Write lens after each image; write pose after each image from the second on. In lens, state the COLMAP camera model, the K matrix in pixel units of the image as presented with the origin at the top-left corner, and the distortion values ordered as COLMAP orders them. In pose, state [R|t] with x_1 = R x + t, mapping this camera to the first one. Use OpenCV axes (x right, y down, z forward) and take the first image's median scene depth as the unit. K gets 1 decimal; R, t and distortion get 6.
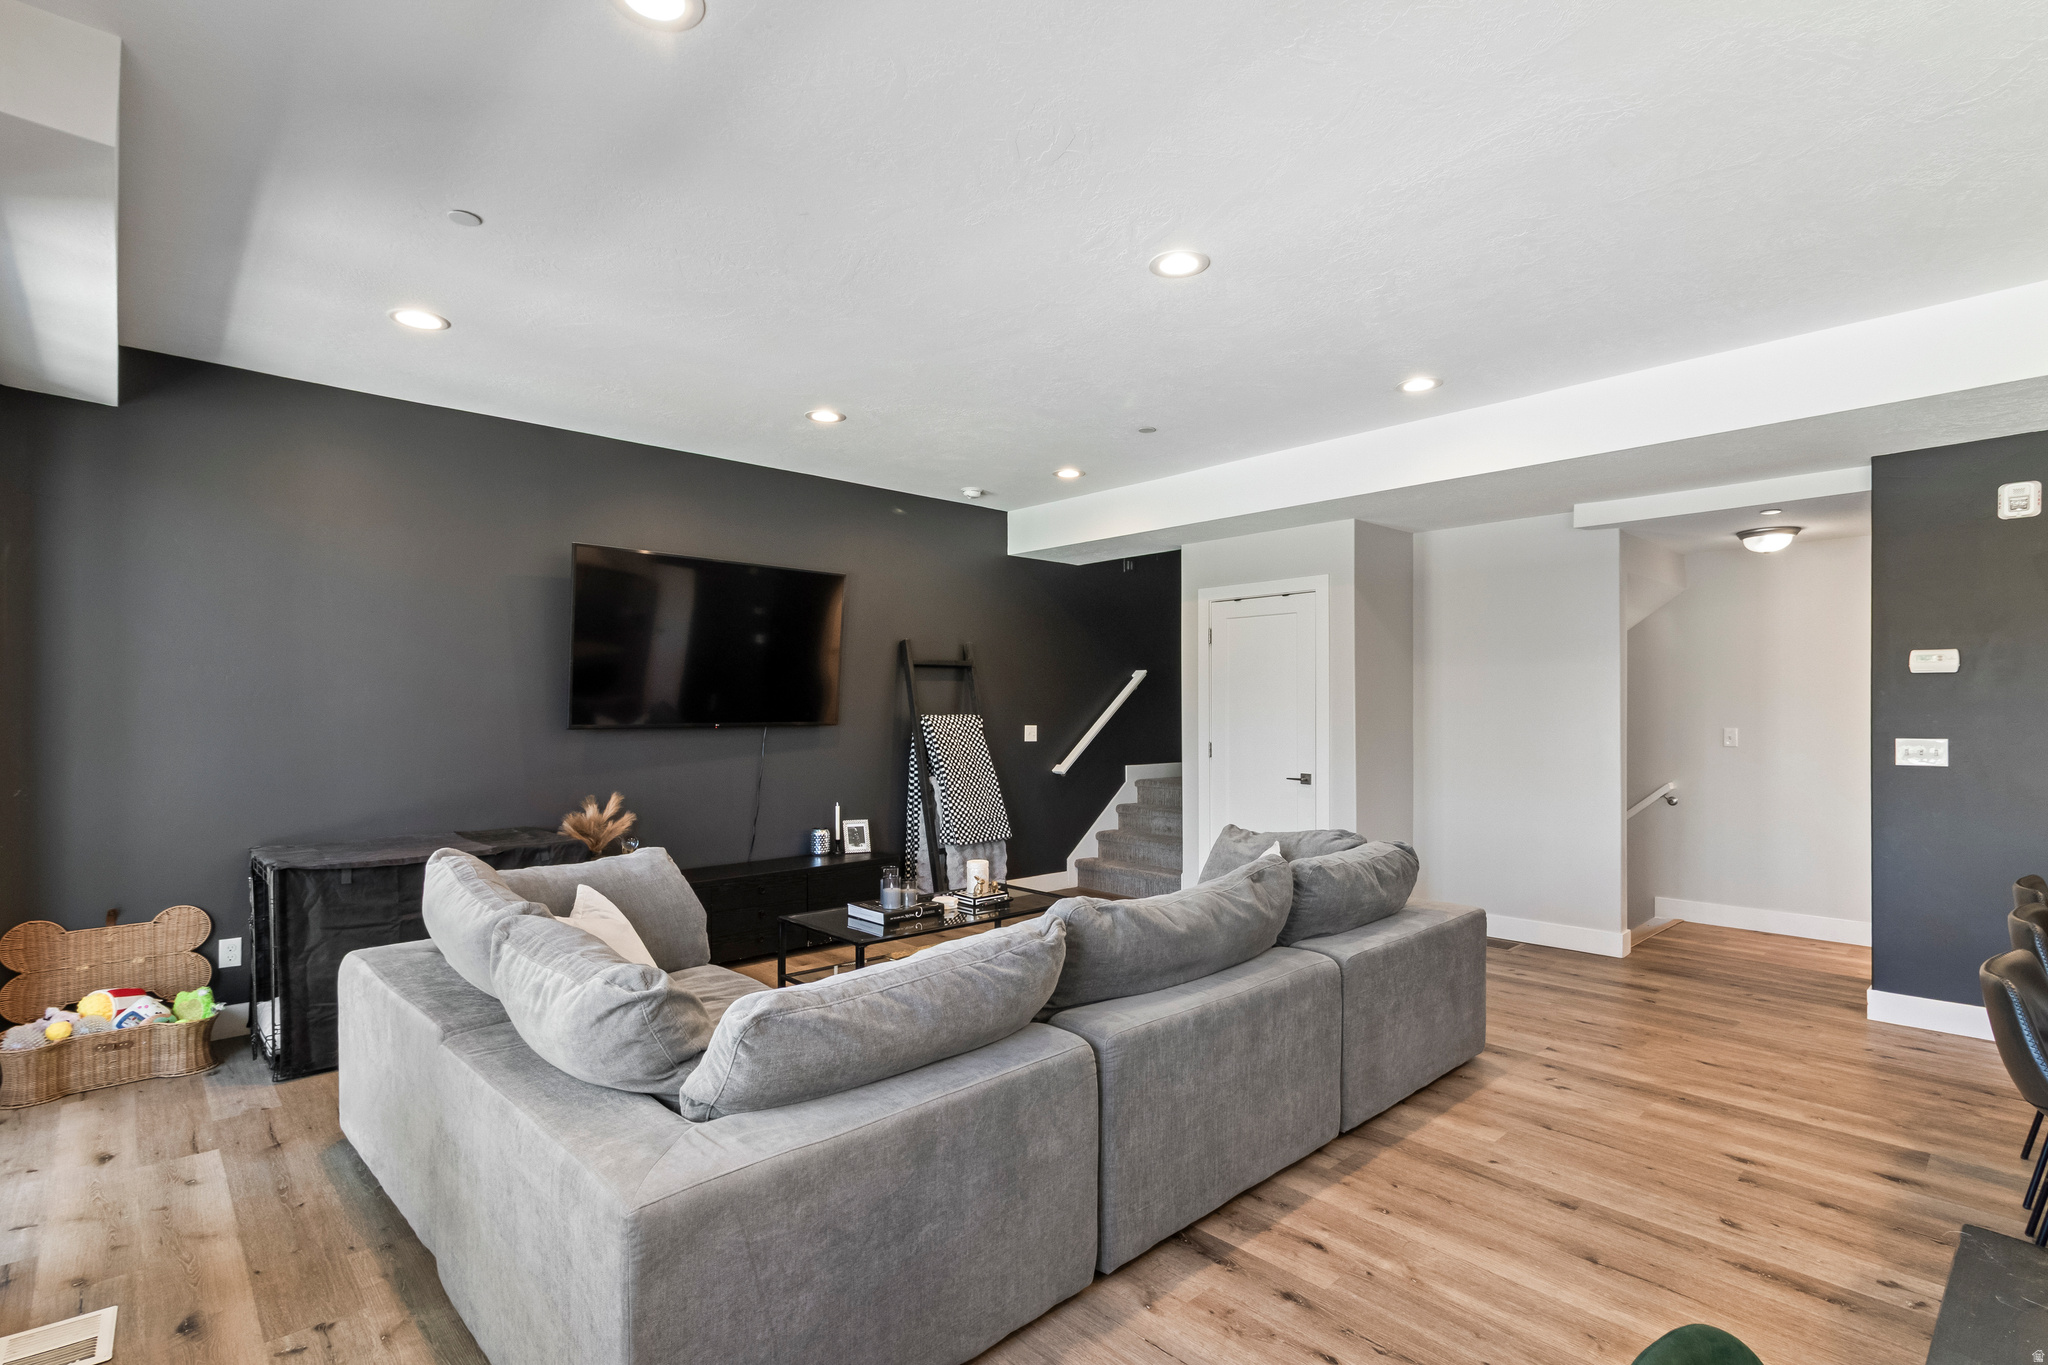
lens RADIAL K [[970.4, 0, 1009.3], [0, 970.4, 712.8], [0, 0, 1]] dist [0.002673, -0.001219]
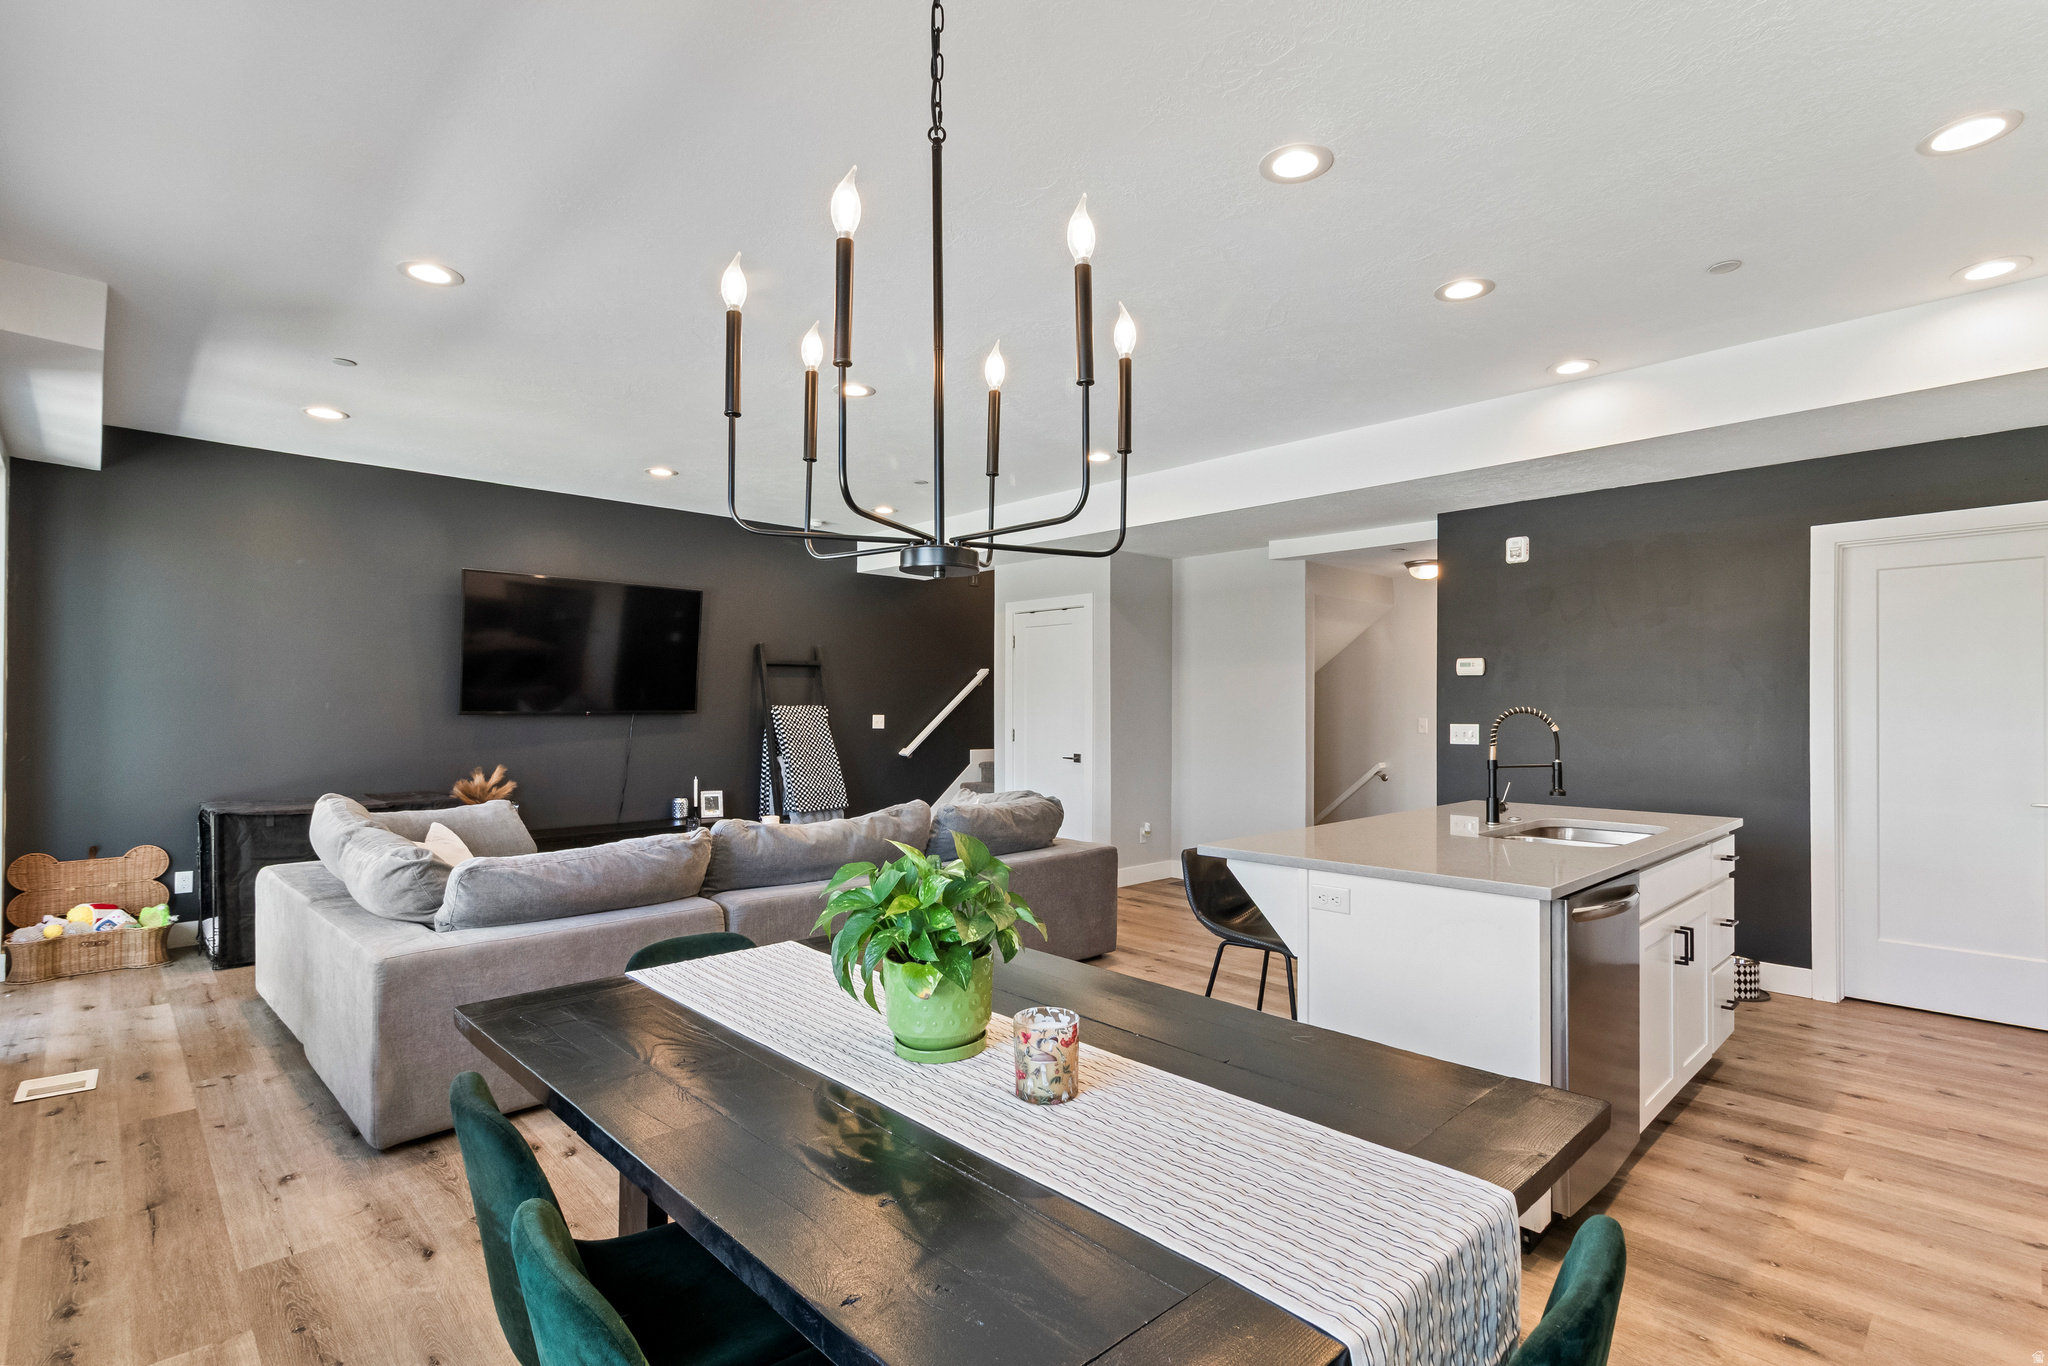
lens RADIAL K [[970.4, 0, 1023.3], [0, 970.4, 704.0], [0, 0, 1]] dist [0.002673, -0.001219]
pose [[0.999750, 0.003571, 0.022076, 0.322883], [-0.003476, 0.999985, -0.004329, 0.007153], [-0.022091, 0.004252, 0.999747, -0.362221]]
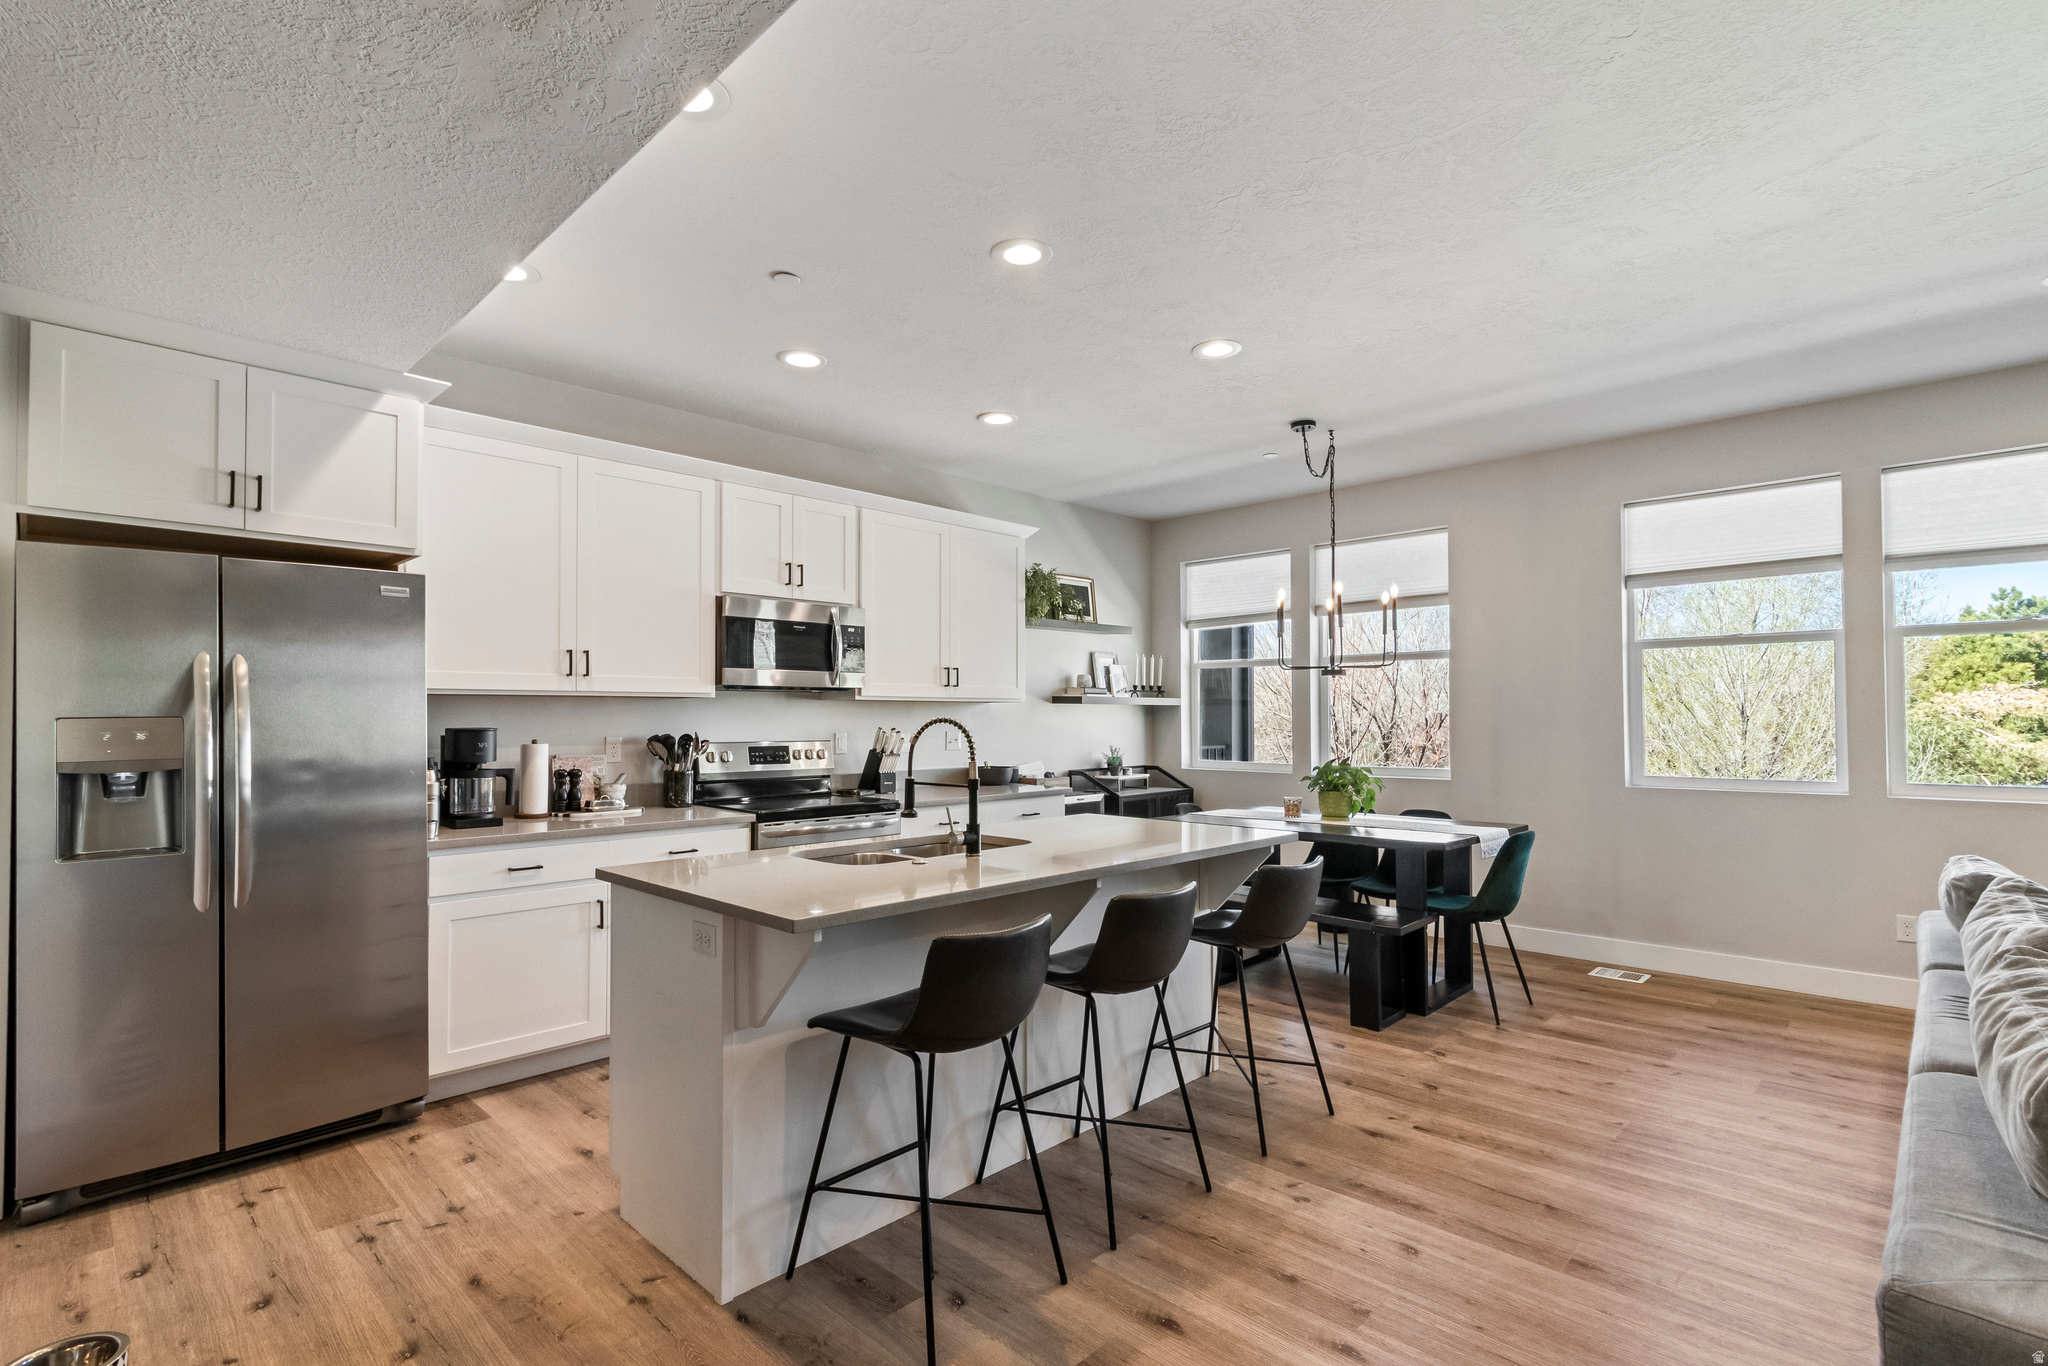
lens RADIAL K [[970.4, 0, 1019.7], [0, 970.4, 701.9], [0, 0, 1]] dist [0.002673, -0.001219]
pose [[-0.998381, 0.003061, -0.056791, 0.790082], [0.003795, 0.999911, -0.012816, 0.004360], [0.056747, -0.013011, -0.998304, 1.298524]]
